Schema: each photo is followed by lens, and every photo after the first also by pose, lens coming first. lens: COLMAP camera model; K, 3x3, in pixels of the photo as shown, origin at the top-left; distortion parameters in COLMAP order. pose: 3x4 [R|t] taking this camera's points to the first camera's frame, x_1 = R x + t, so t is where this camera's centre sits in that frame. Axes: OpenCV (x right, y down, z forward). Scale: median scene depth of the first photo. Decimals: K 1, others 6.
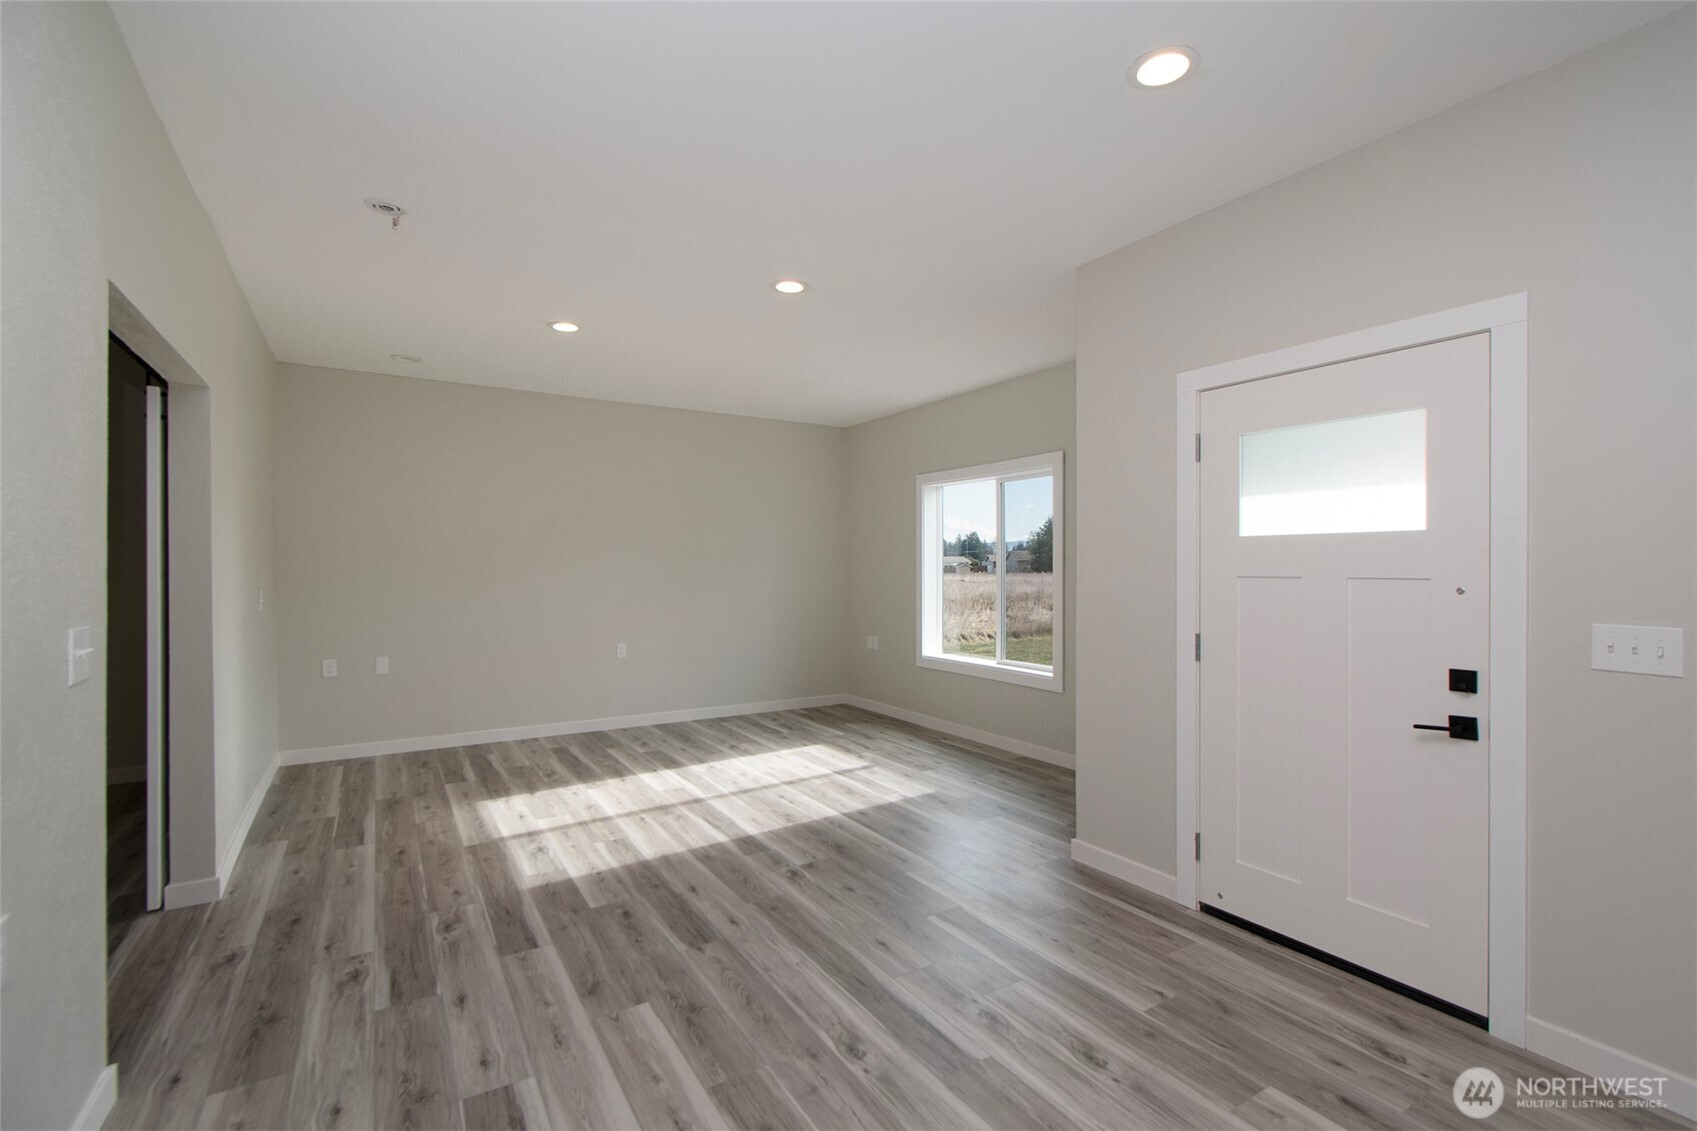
lens RADIAL K [[750.6, 0, 848.5], [0, 750.6, 565.5], [0, 0, 1]] dist [0.001629, -0.000035]
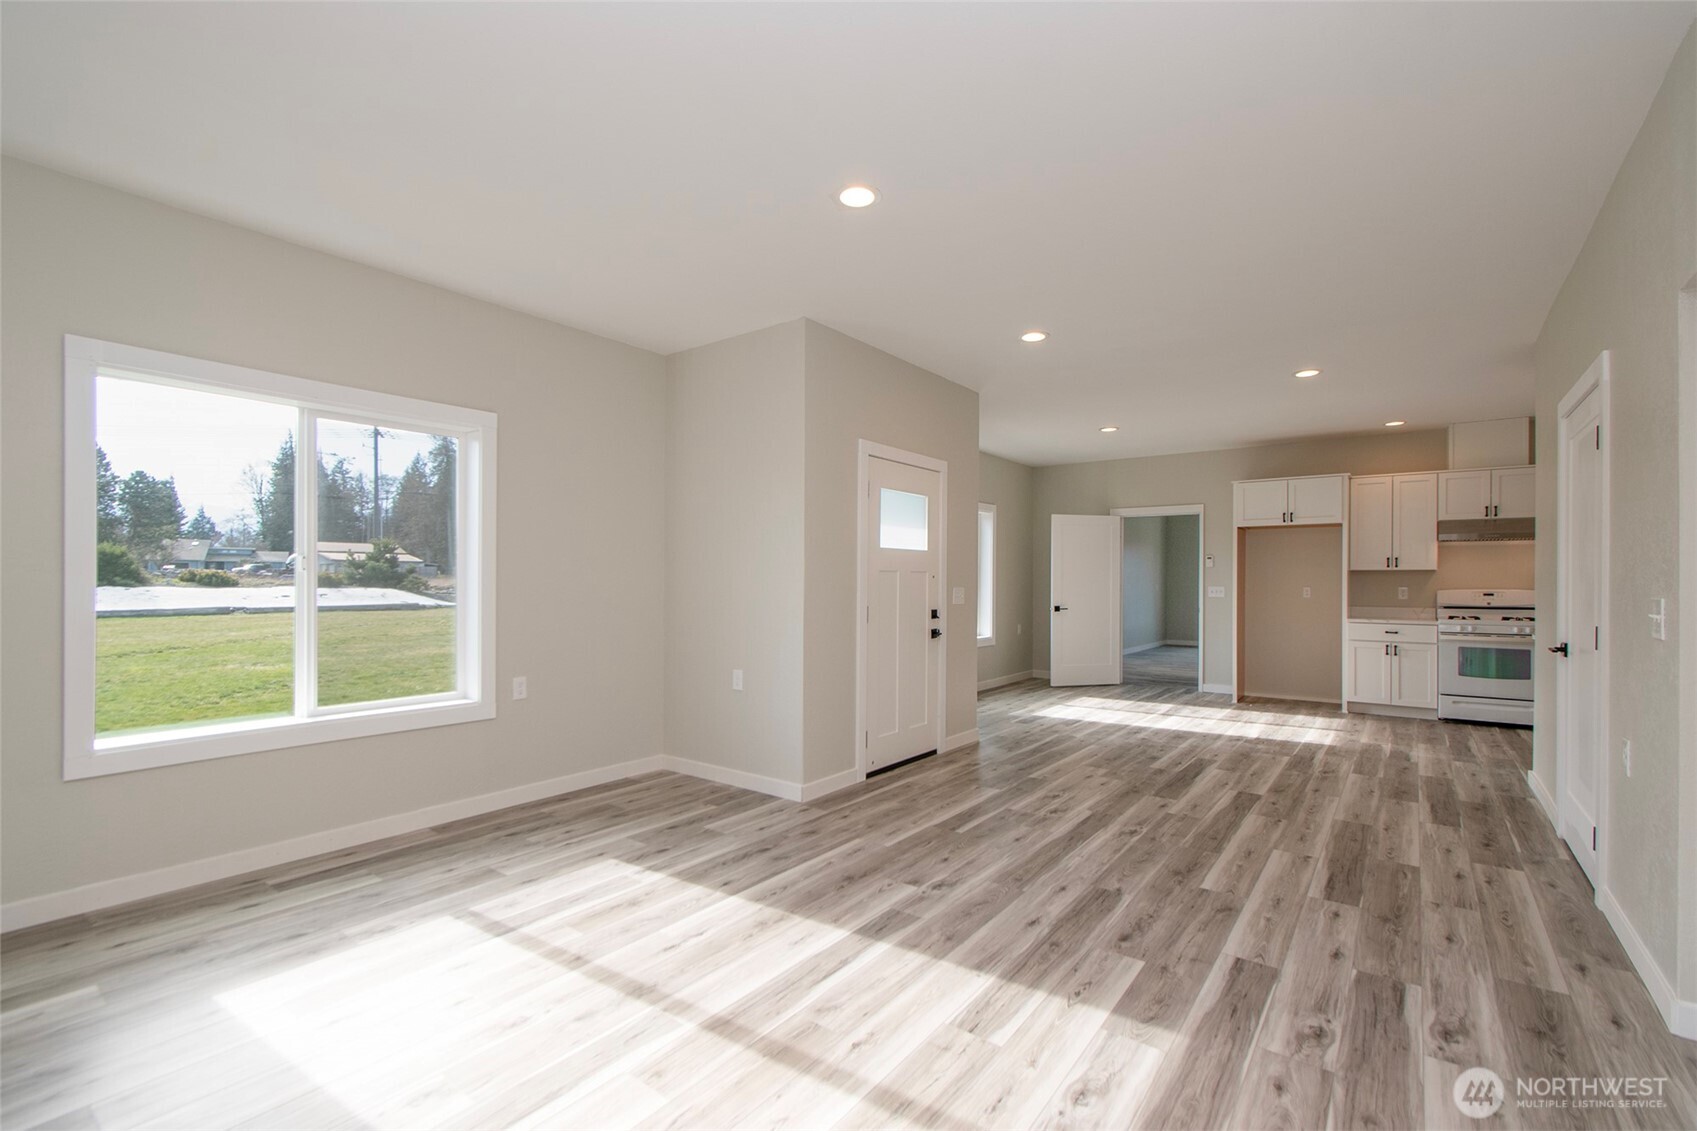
lens RADIAL K [[747.3, 0, 835.0], [0, 747.3, 581.5], [0, 0, 1]] dist [0.011871, -0.010348]
pose [[-0.345821, -0.005823, 0.938283, -0.957324], [-0.008871, 0.999956, 0.002936, 0.032923], [-0.938259, -0.007308, -0.345857, 1.541850]]
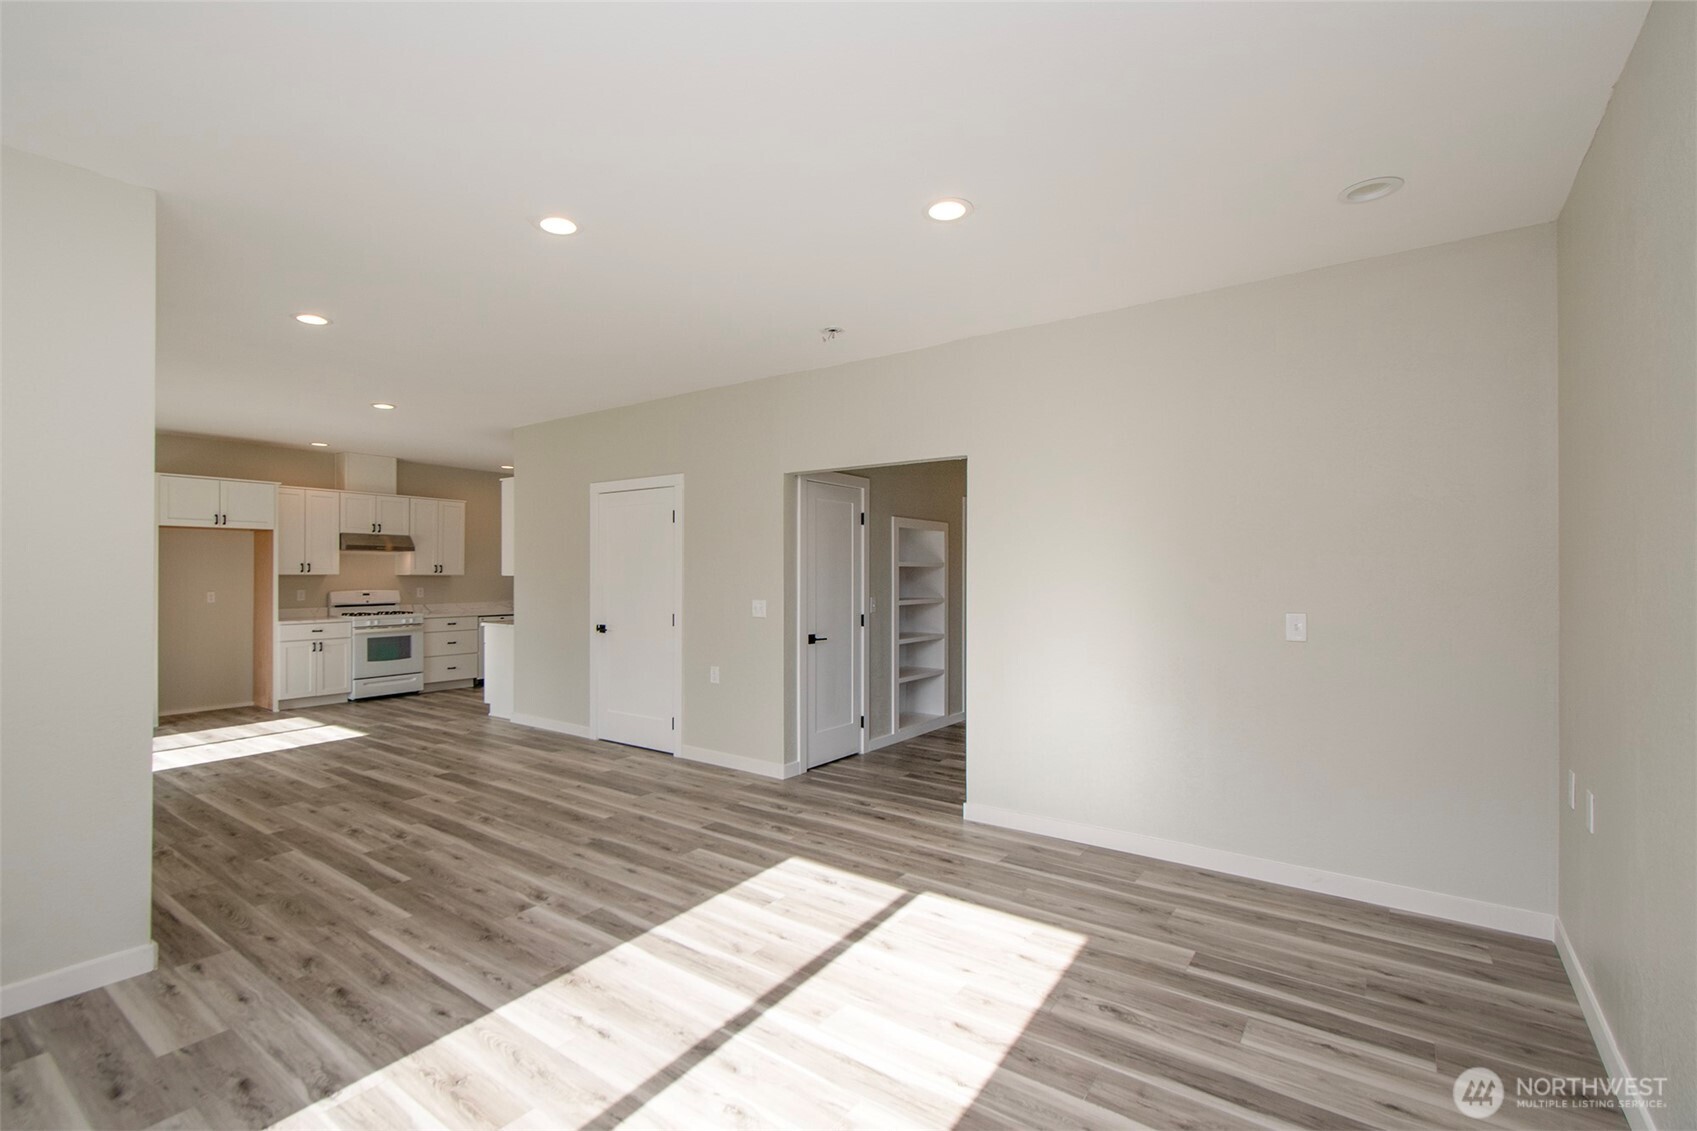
lens RADIAL K [[775.1, 0, 804.0], [0, 775.1, 574.3], [0, 0, 1]] dist [-0.000731, 0.000098]
pose [[-0.936968, -0.004166, -0.349391, -0.044263], [-0.002944, 0.999988, -0.004031, -0.007100], [0.349403, -0.002748, -0.936968, 2.202693]]
